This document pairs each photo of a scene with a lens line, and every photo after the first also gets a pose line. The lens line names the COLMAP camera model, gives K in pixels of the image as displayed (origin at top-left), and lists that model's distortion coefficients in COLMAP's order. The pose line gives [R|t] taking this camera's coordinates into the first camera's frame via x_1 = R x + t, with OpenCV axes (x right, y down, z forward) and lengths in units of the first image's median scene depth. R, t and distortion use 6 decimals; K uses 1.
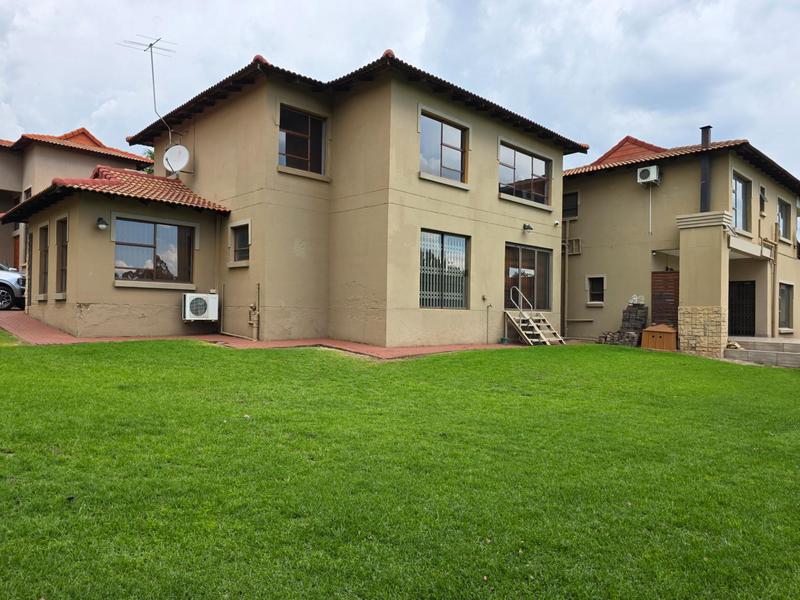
lens RADIAL K [[538.9, 0, 399.9], [0, 538.9, 302.0], [0, 0, 1]] dist [0.059136, -0.007234]
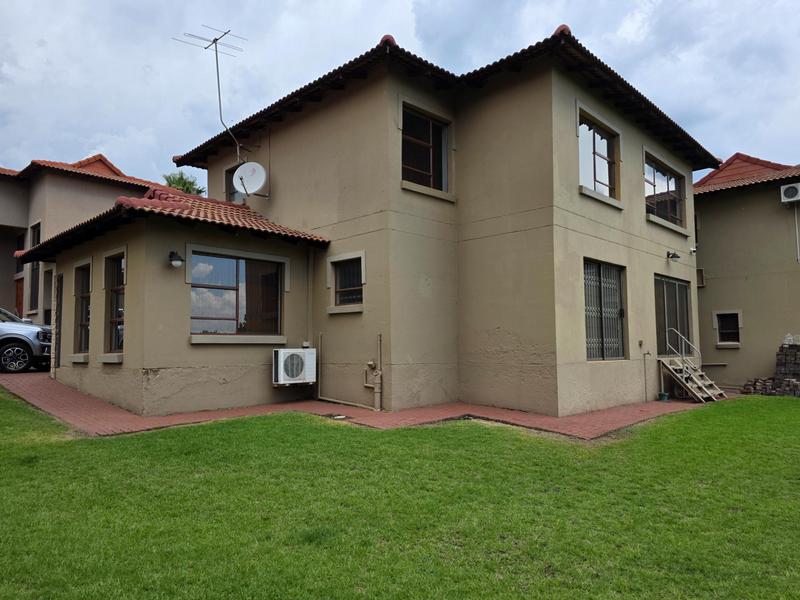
lens RADIAL K [[538.9, 0, 419.3], [0, 538.9, 310.3], [0, 0, 1]] dist [0.059136, -0.007234]
pose [[0.998623, -0.021365, 0.047923, -0.221714], [0.023699, 0.998534, -0.048672, -0.027169], [-0.046813, 0.049741, 0.997664, 0.222501]]
